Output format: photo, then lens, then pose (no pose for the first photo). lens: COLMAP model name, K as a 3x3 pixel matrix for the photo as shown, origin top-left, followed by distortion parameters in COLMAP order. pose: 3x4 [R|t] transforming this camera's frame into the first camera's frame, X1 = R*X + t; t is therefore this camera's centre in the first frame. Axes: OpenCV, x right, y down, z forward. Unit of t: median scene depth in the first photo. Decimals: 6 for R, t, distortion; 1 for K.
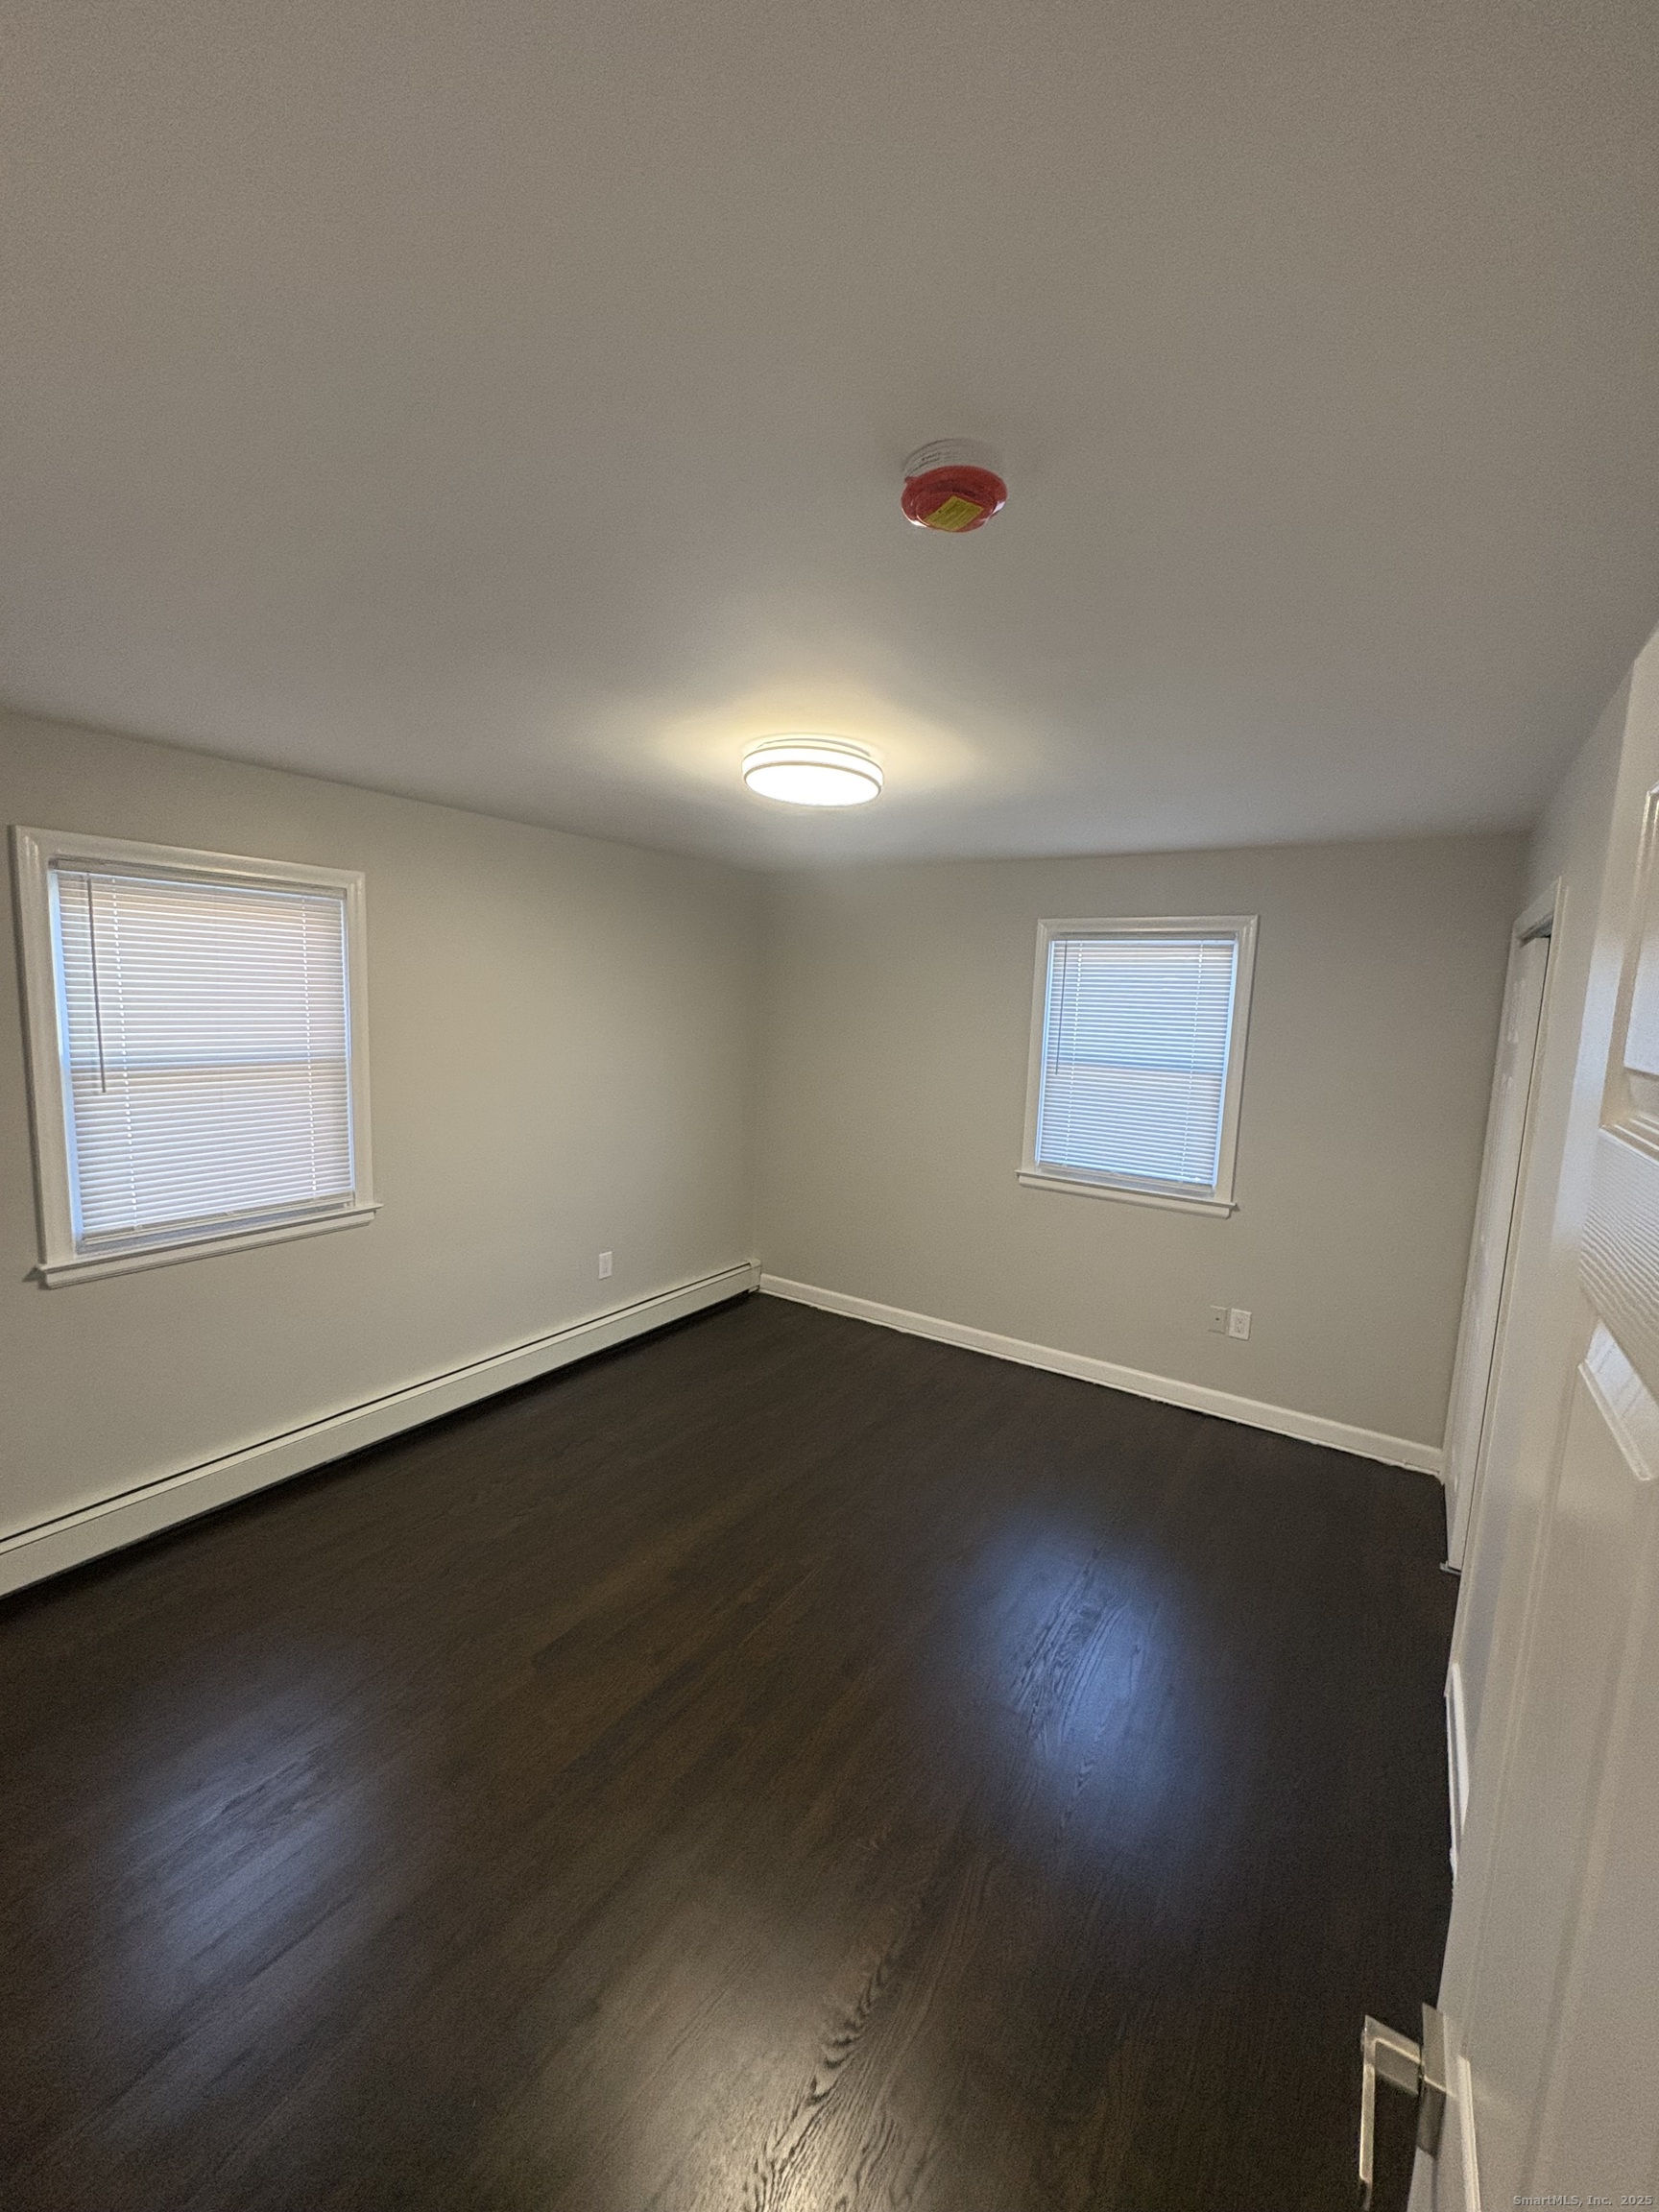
lens RADIAL K [[874.4, 0, 829.5], [0, 874.4, 1106.0], [0, 0, 1]] dist [-0.000496, 0.000008]
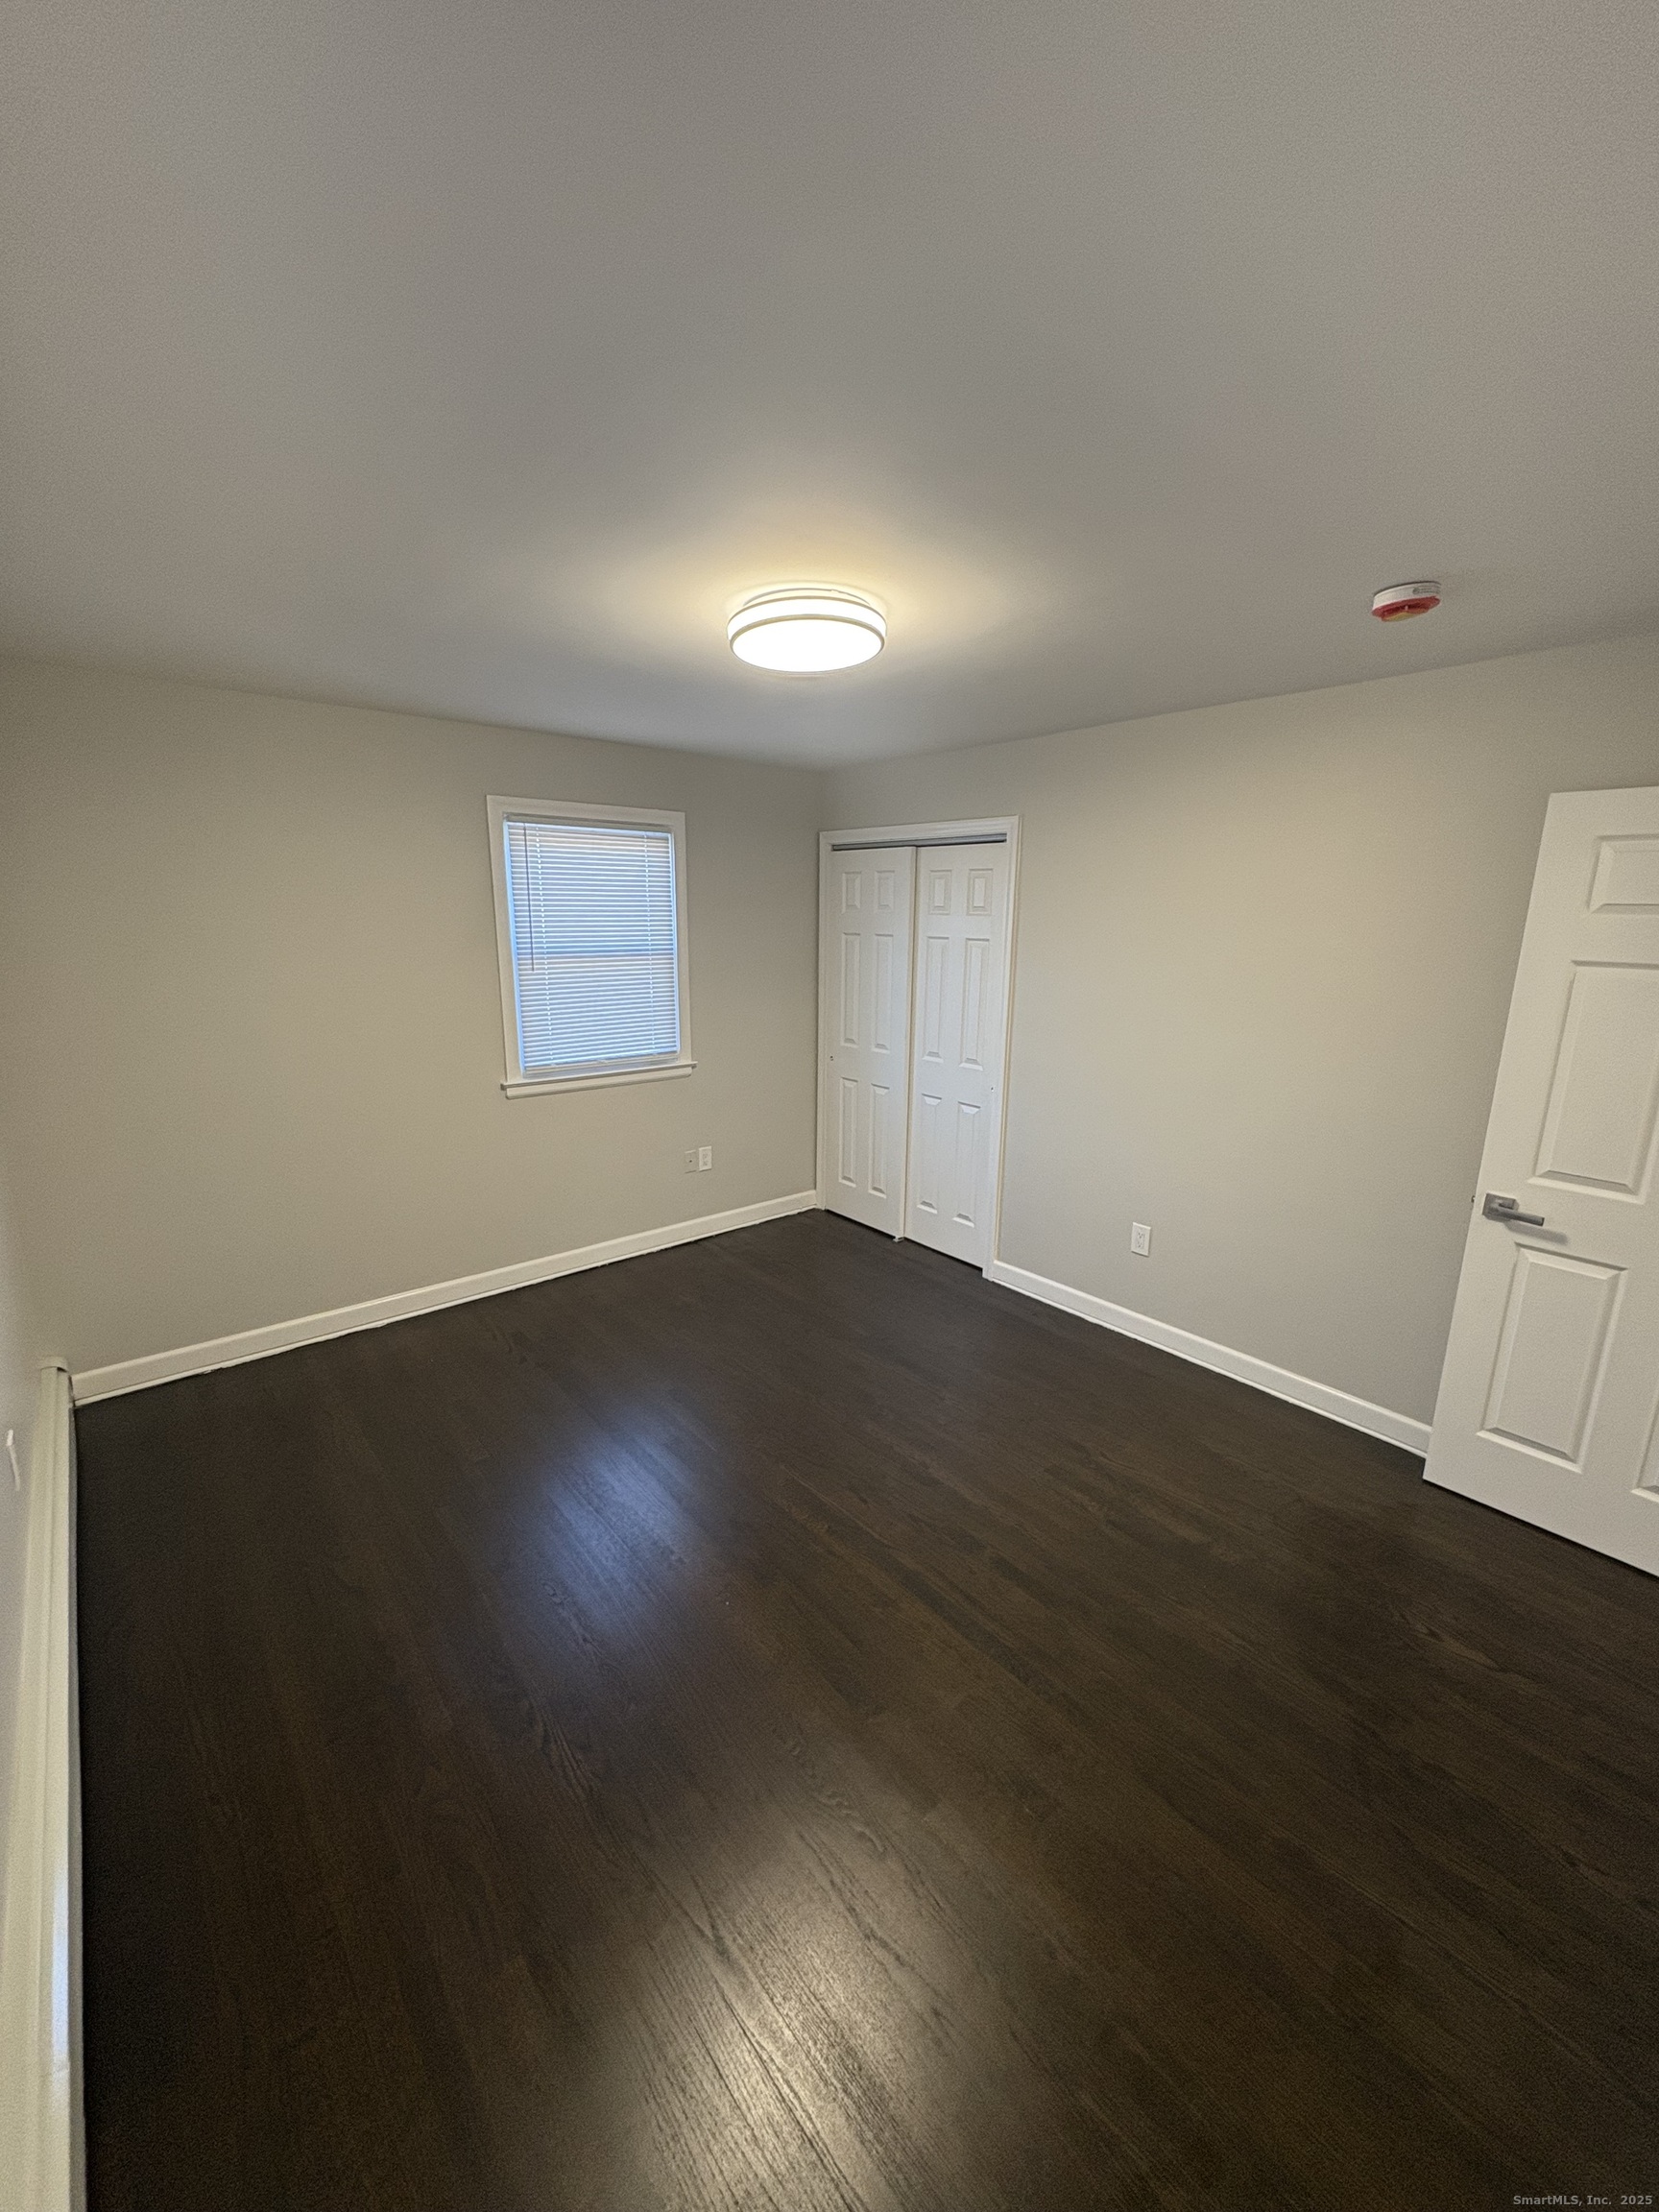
lens RADIAL K [[882.2, 0, 829.5], [0, 882.2, 1106.0], [0, 0, 1]] dist [-0.000840, 0.000160]
pose [[0.278068, -0.244776, 0.928850, -0.593274], [0.117022, 0.968417, 0.220170, -0.070581], [-0.953407, 0.047474, 0.297930, 0.453652]]
